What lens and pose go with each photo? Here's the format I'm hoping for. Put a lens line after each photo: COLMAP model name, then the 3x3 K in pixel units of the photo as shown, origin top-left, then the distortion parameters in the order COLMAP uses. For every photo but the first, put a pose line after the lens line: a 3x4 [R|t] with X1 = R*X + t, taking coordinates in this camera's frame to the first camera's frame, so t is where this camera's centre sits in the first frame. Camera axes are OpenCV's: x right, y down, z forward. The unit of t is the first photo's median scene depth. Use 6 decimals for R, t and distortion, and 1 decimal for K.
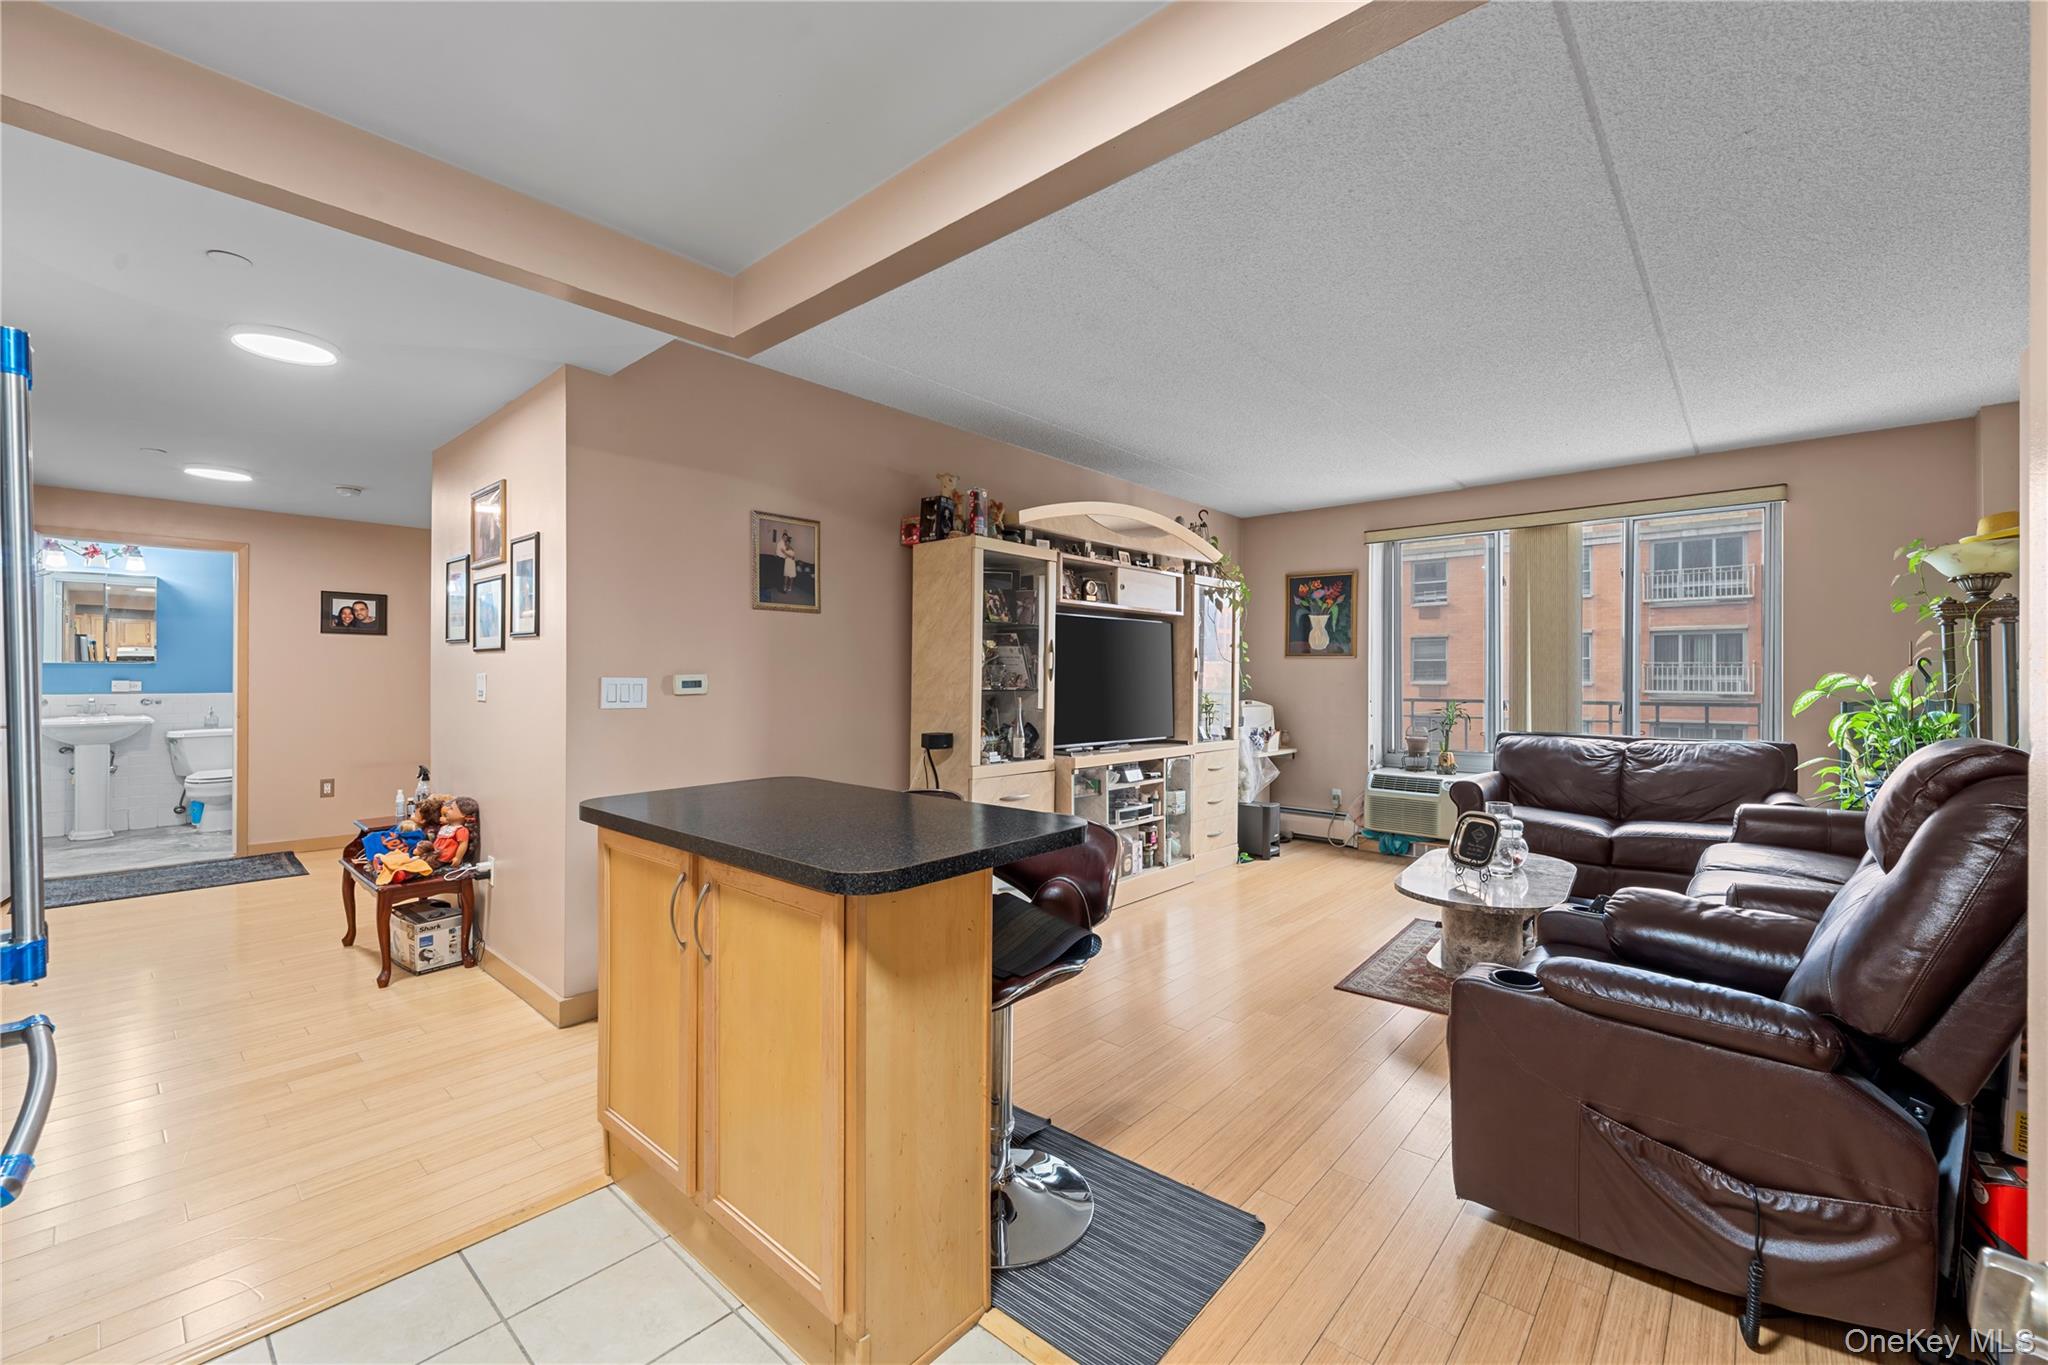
lens RADIAL K [[829.5, 0, 1027.3], [0, 829.5, 685.3], [0, 0, 1]] dist [-0.000344, -0.000378]
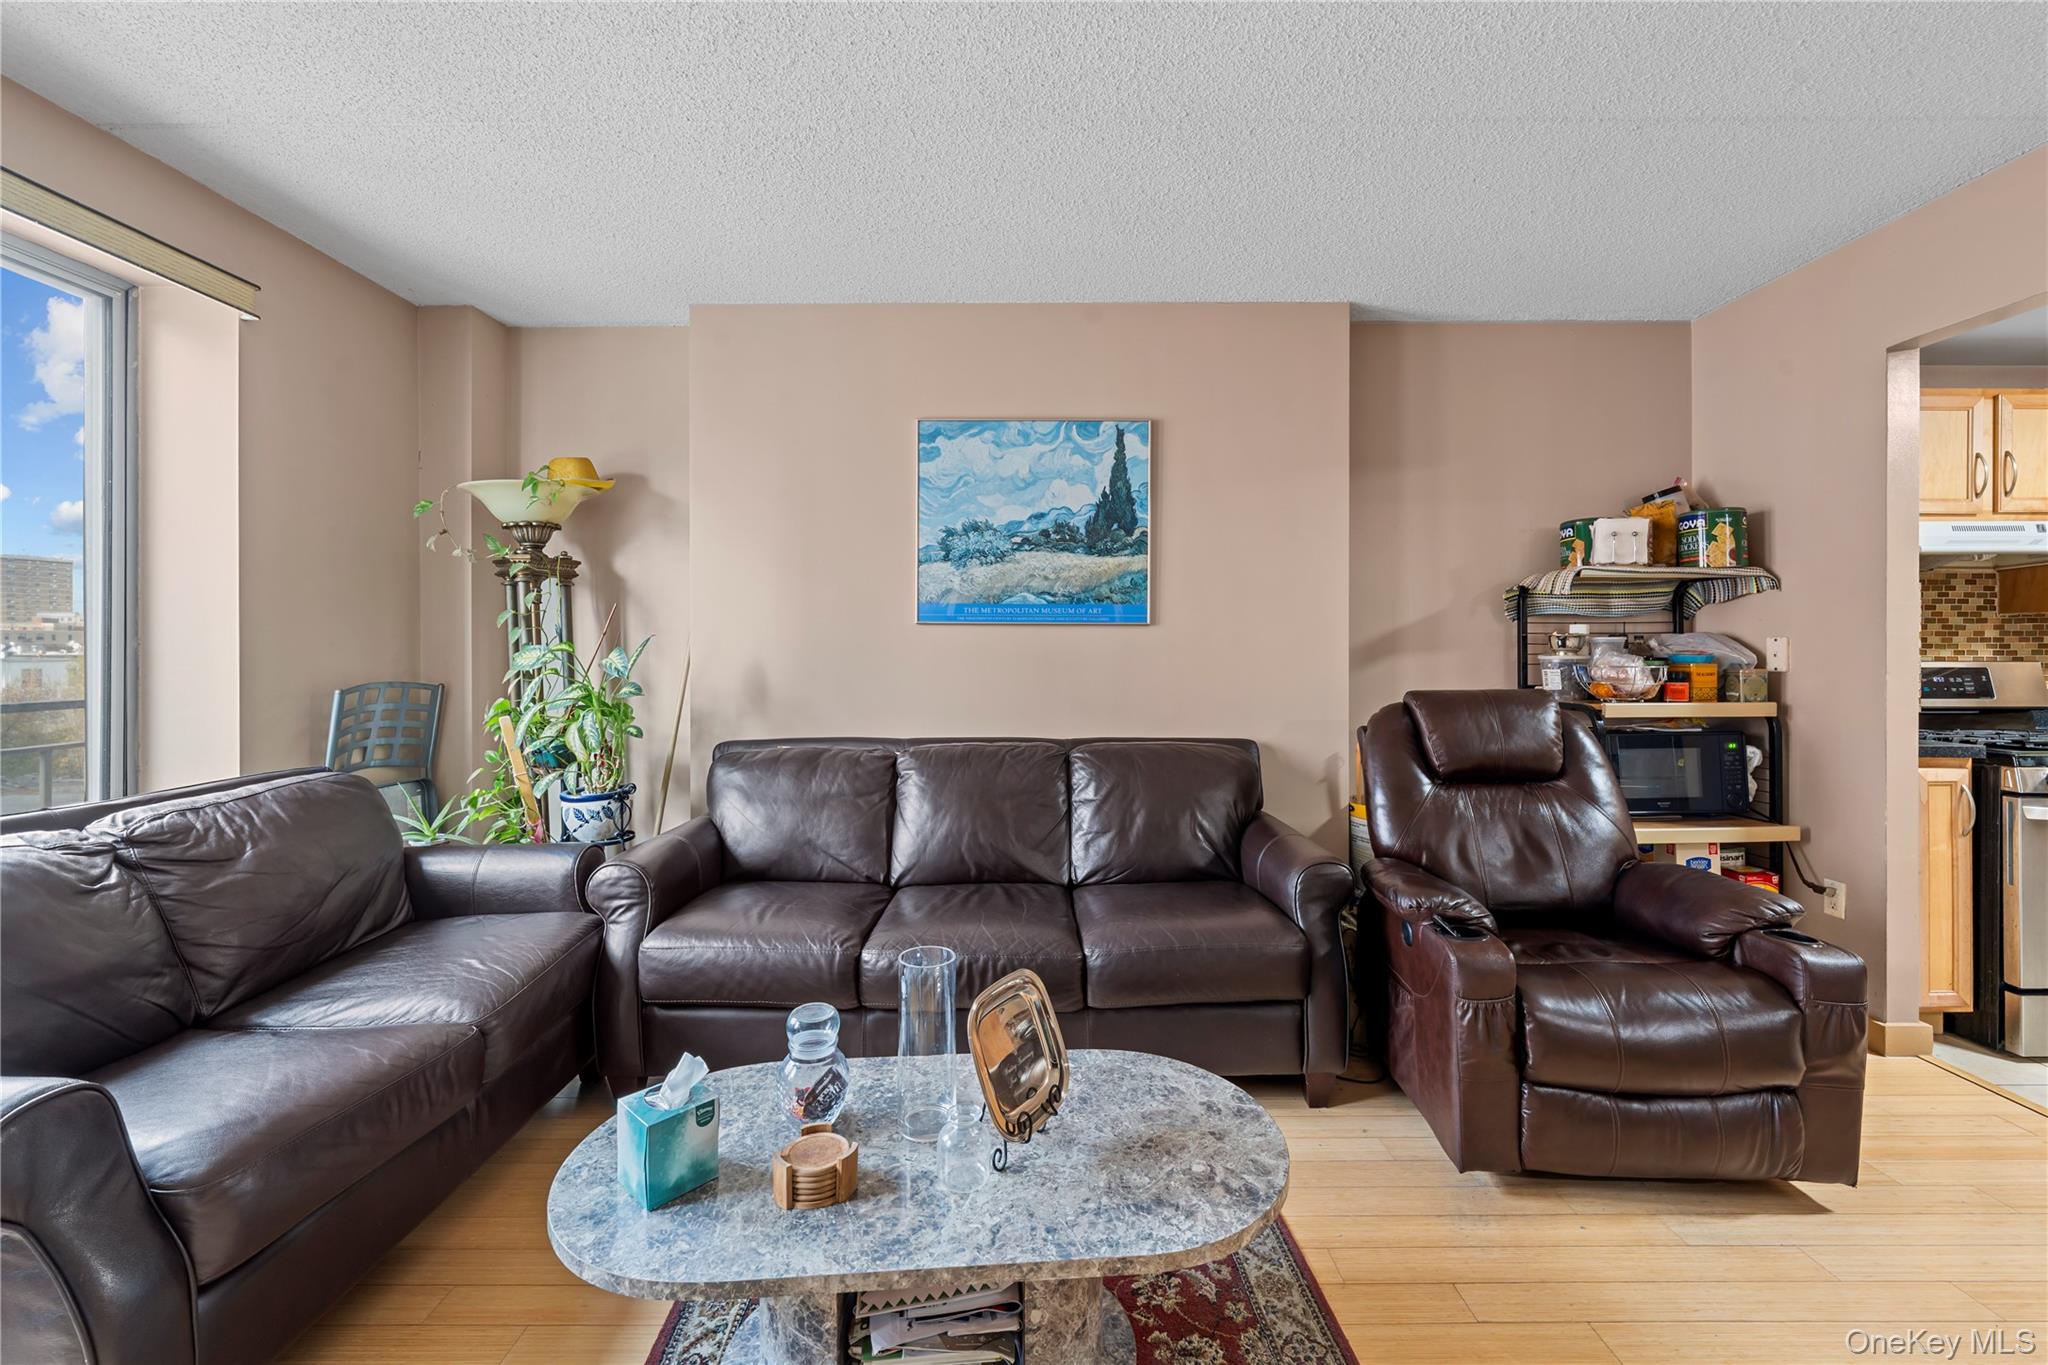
lens RADIAL K [[832.8, 0, 1029.9], [0, 832.8, 654.5], [0, 0, 1]] dist [-0.001225, -0.000132]
pose [[-0.662975, -0.003243, 0.748634, 0.177079], [0.006547, 0.999927, 0.010130, -0.008580], [-0.748613, 0.011617, -0.662906, 0.963867]]
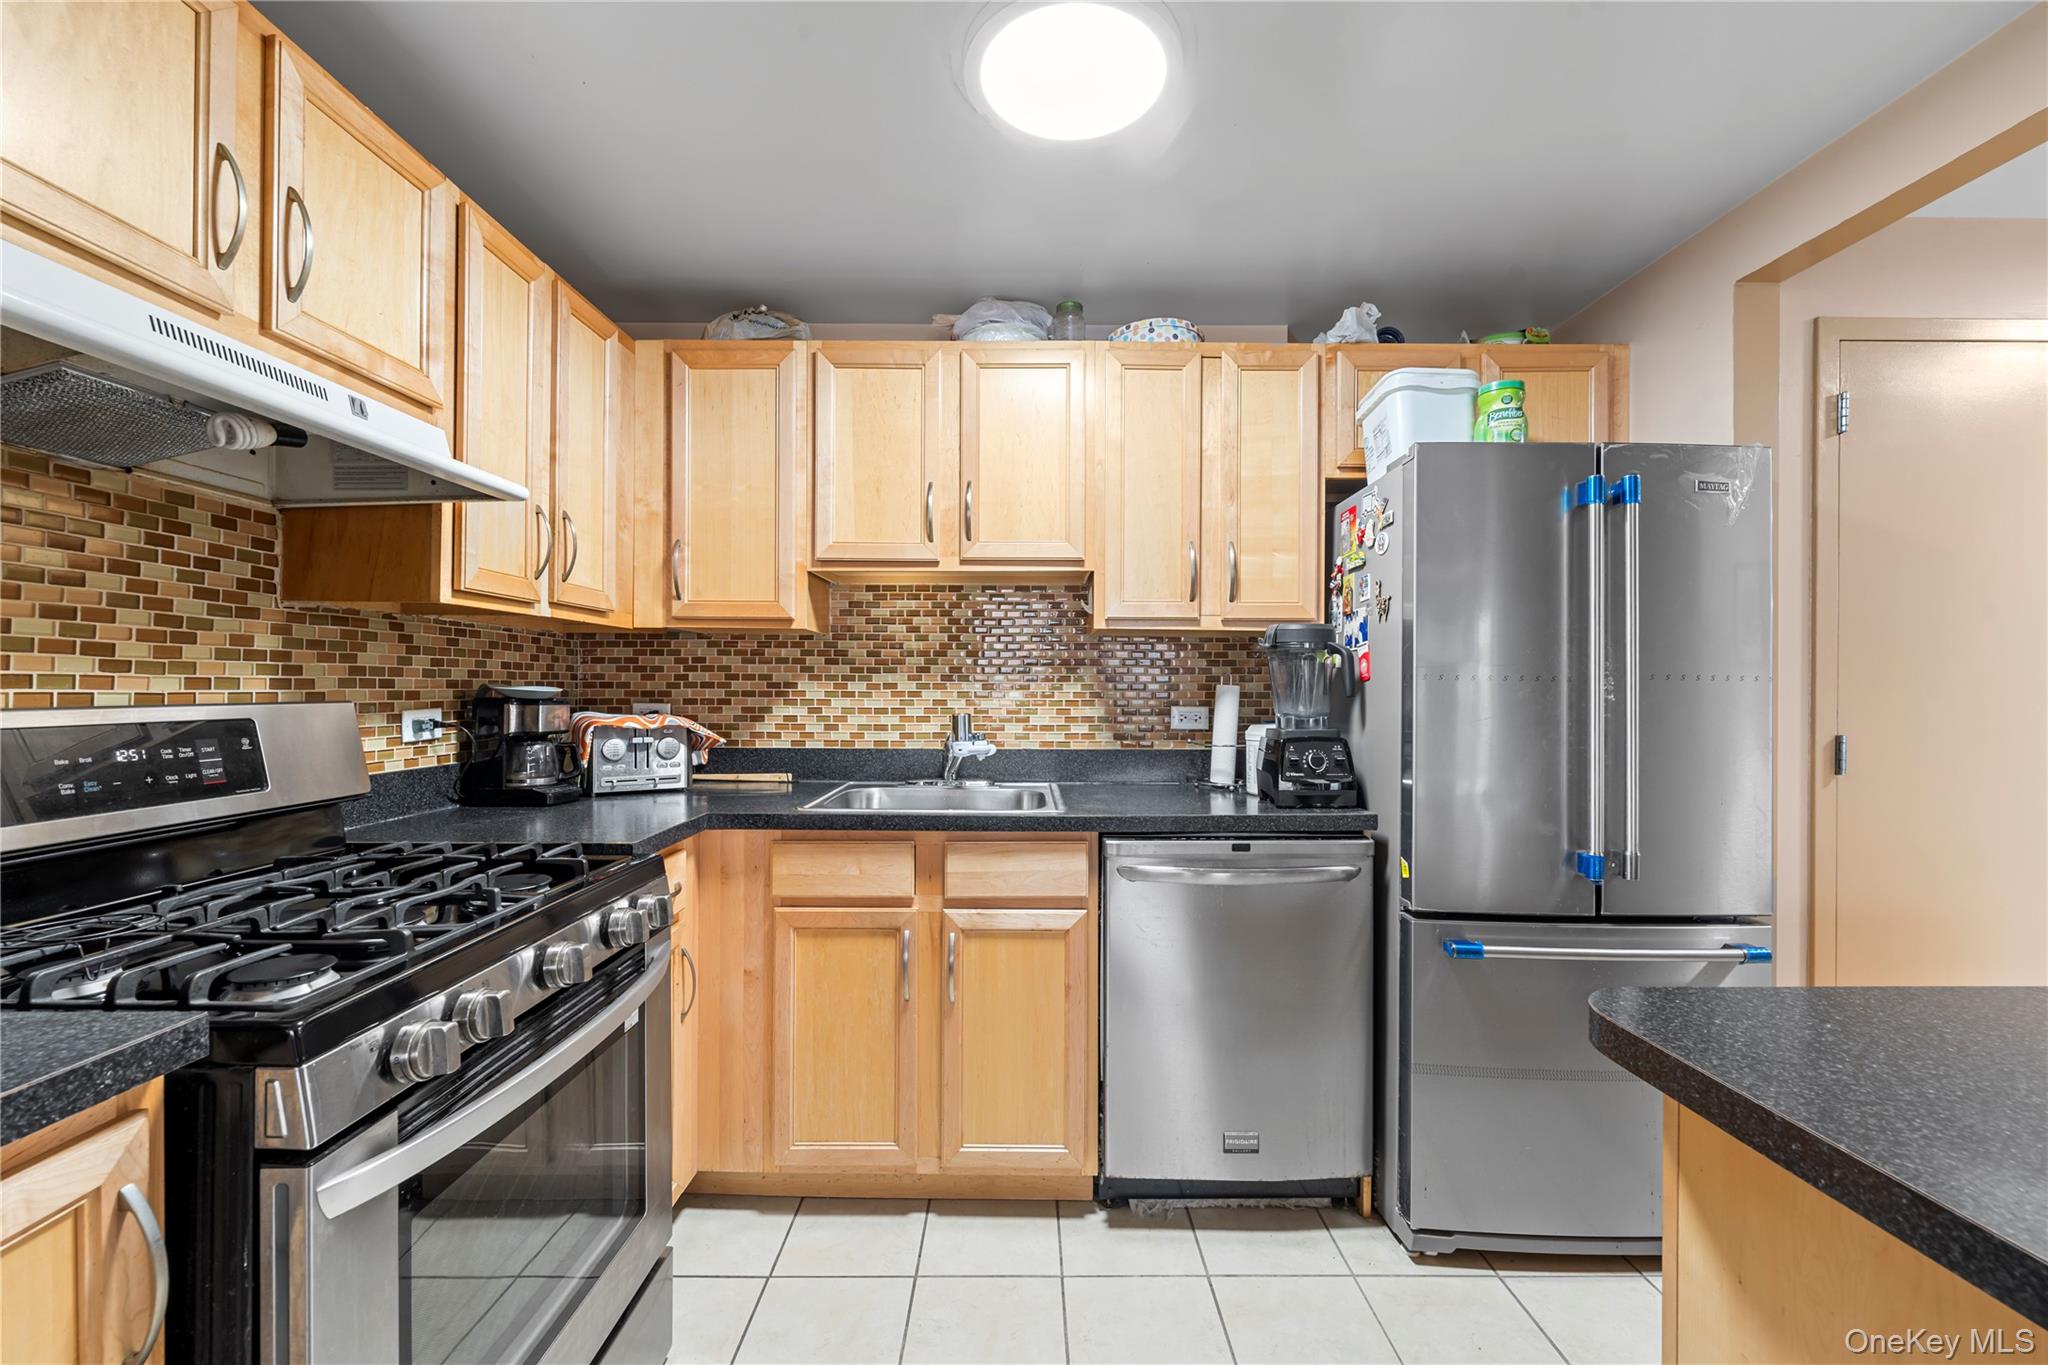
lens RADIAL K [[829.5, 0, 1027.3], [0, 829.5, 685.3], [0, 0, 1]] dist [-0.000344, -0.000378]
pose [[-0.746630, -0.005505, -0.665216, 0.158117], [-0.013459, 0.999886, 0.006831, -0.003262], [0.665103, 0.014053, -0.746619, 0.338592]]
